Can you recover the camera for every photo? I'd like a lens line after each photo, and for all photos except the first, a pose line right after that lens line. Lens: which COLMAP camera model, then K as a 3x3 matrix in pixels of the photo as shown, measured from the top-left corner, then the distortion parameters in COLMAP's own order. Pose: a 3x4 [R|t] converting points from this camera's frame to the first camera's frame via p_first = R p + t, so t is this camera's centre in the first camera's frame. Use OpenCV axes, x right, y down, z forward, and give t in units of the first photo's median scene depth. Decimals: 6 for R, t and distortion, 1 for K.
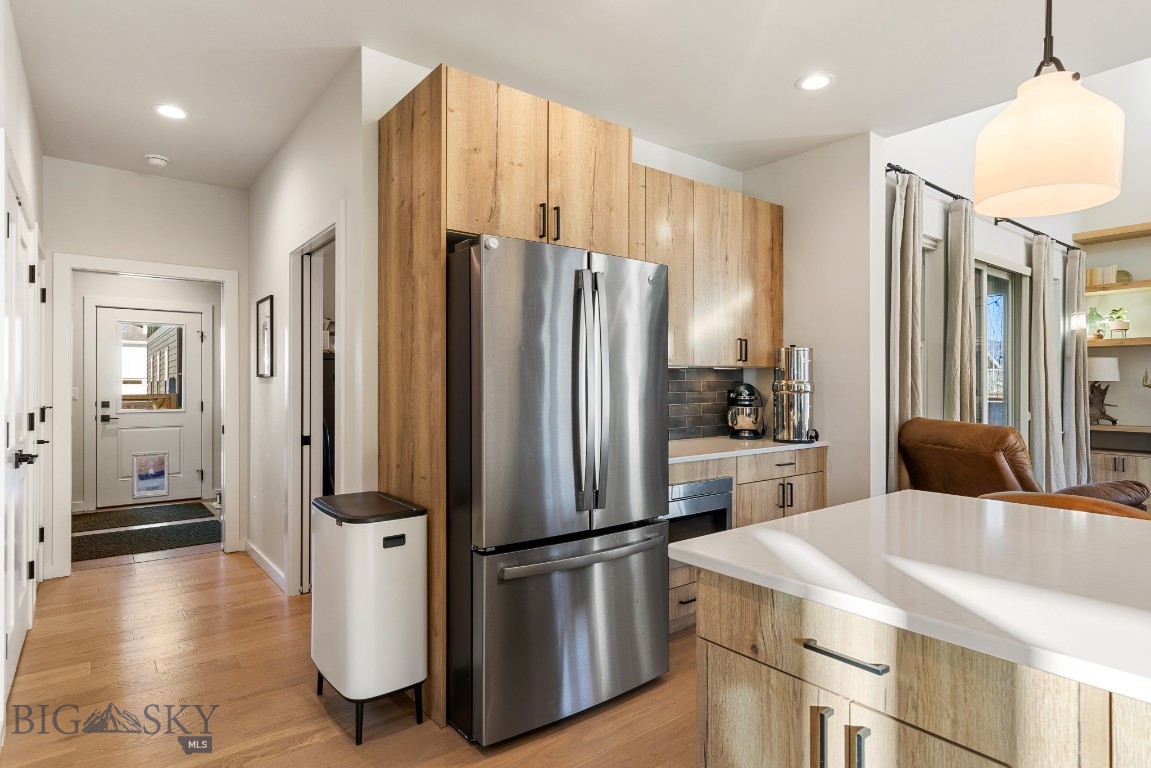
lens RADIAL K [[610.6, 0, 564.4], [0, 610.6, 384.1], [0, 0, 1]] dist [0.002258, -0.002091]
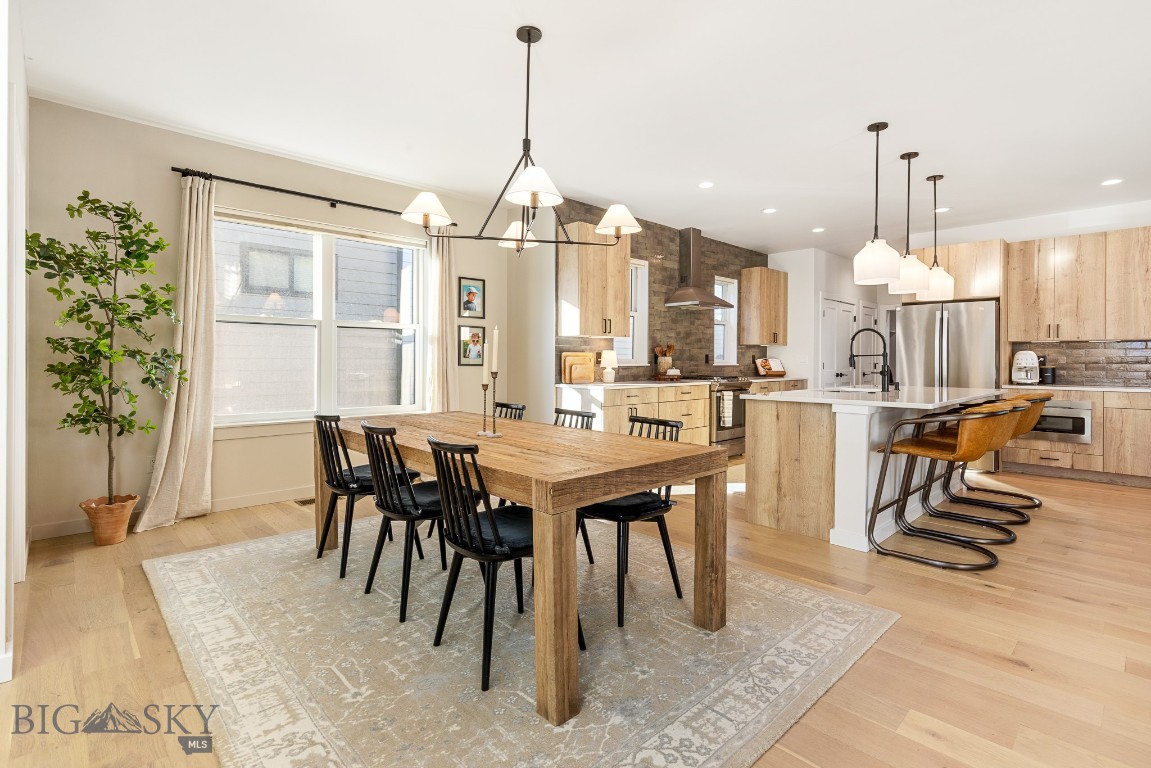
lens RADIAL K [[543.4, 0, 575.8], [0, 543.4, 360.4], [0, 0, 1]] dist [-0.001798, 0.000394]
pose [[0.114361, 0.000482, -0.993439, 1.341774], [-0.005163, 0.999987, -0.000109, 0.030306], [0.993426, 0.005142, 0.114362, -0.556361]]
